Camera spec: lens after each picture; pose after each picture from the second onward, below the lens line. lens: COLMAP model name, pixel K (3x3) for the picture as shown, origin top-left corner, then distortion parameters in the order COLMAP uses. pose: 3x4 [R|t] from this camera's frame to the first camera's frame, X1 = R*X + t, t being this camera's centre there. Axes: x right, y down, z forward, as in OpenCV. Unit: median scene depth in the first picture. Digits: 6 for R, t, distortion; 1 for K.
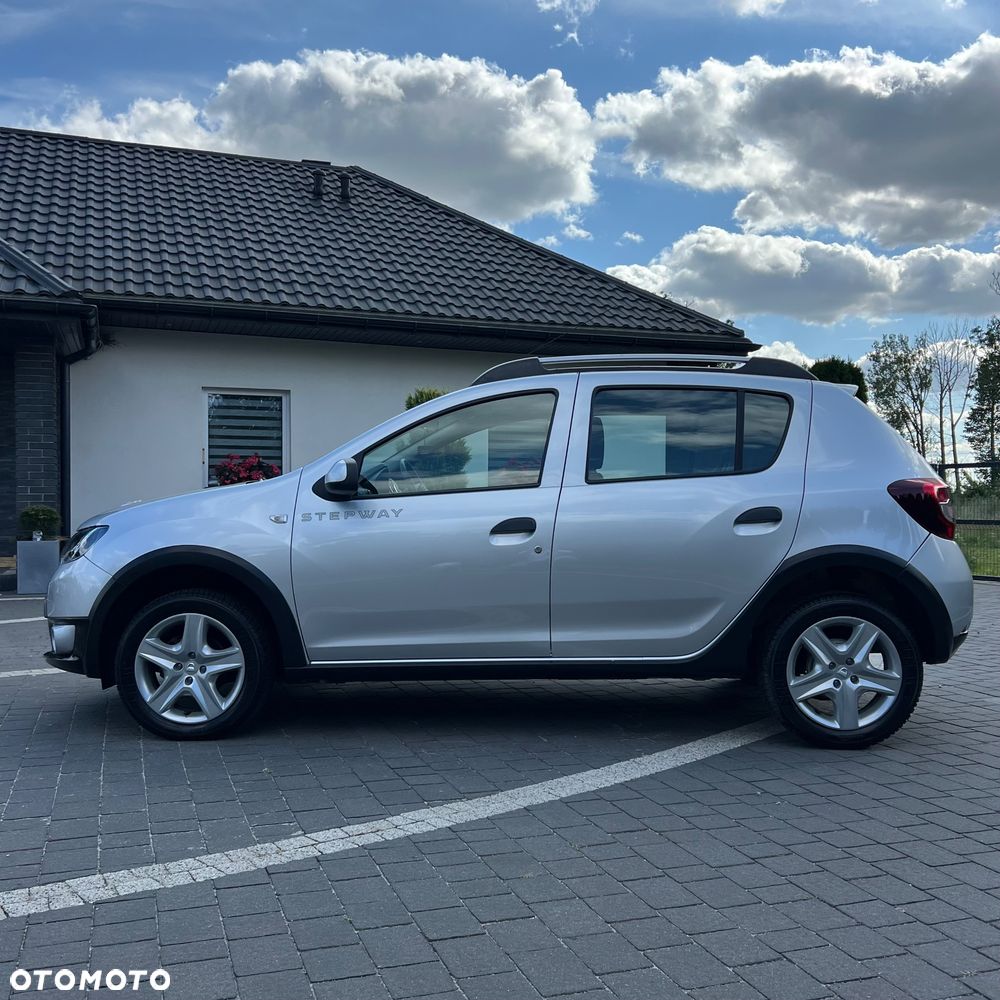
lens RADIAL K [[1037.4, 0, 500.0], [0, 1037.4, 500.0], [0, 0, 1]] dist [0.011114, -0.004922]
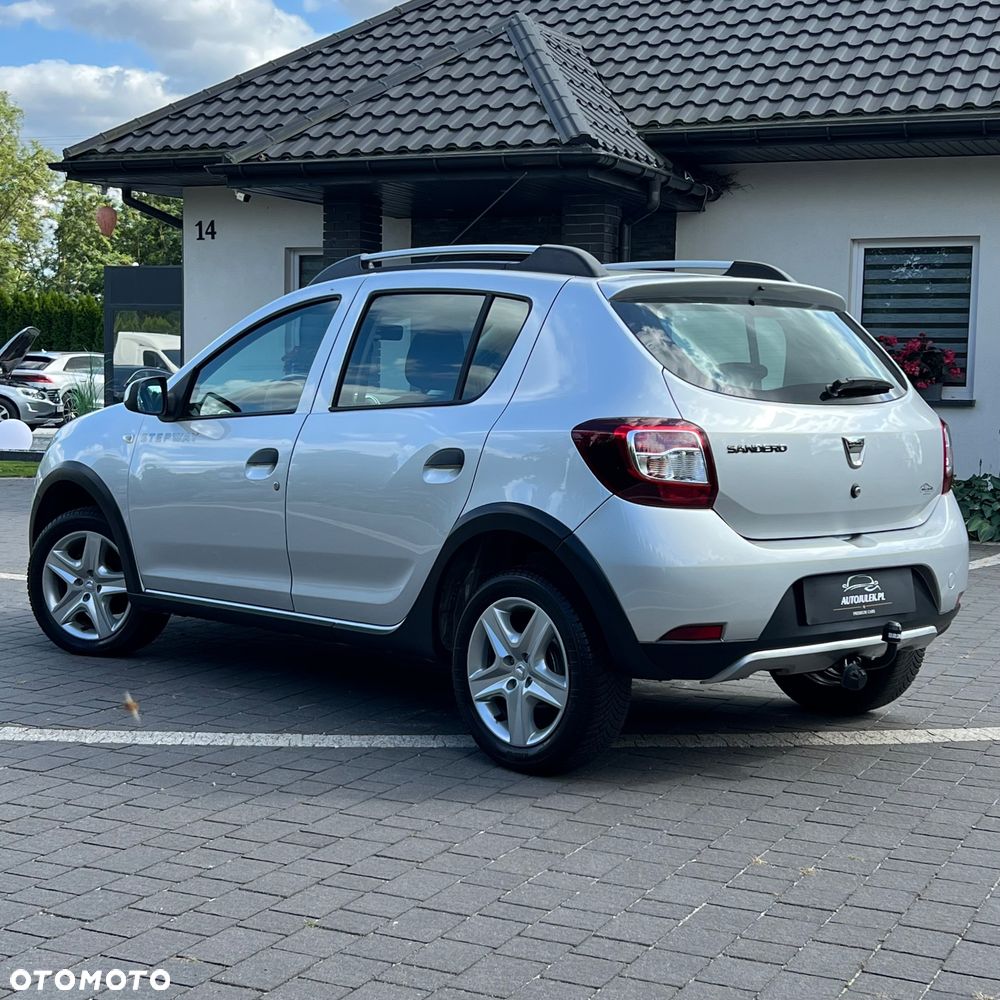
lens RADIAL K [[1647.3, 0, 484.3], [0, 1647.3, 520.8], [0, 0, 1]] dist [0.143039, -0.214463]
pose [[0.719125, 0.070613, -0.691284, 1.099199], [-0.016855, 0.996303, 0.084236, -0.041836], [0.694676, -0.048925, 0.717657, 0.123599]]
